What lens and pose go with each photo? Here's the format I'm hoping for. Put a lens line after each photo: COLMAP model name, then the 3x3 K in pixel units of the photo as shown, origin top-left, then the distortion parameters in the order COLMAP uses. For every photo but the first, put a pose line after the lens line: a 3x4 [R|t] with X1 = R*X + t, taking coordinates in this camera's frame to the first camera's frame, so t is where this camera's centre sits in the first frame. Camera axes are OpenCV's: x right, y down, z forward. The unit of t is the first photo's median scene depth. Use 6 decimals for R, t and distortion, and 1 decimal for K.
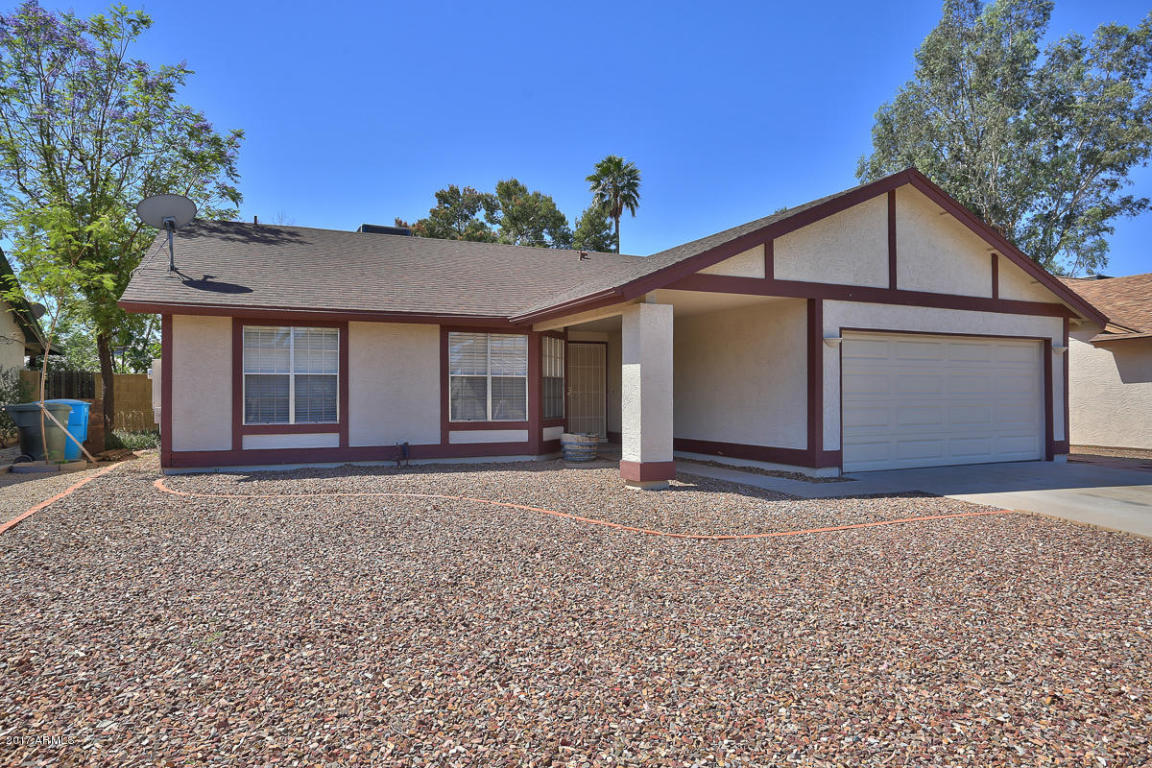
lens RADIAL K [[750.4, 0, 576.0], [0, 750.4, 384.0], [0, 0, 1]] dist [-0.019501, 0.001329]
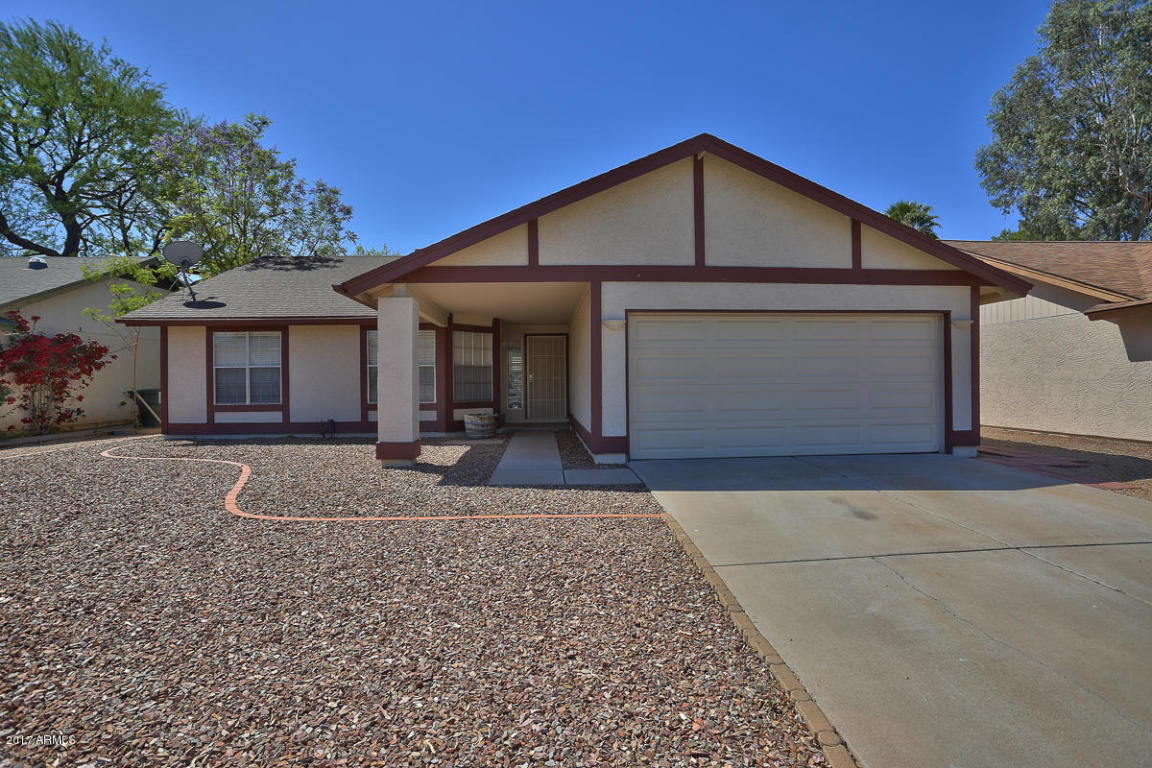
lens RADIAL K [[587.1, 0, 575.4], [0, 587.1, 383.2], [0, 0, 1]] dist [-0.056834, 0.024814]
pose [[0.929798, -0.005975, -0.368022, 0.538969], [0.013277, 0.999762, 0.017313, 0.005217], [0.367831, -0.020983, 0.929656, 0.253149]]
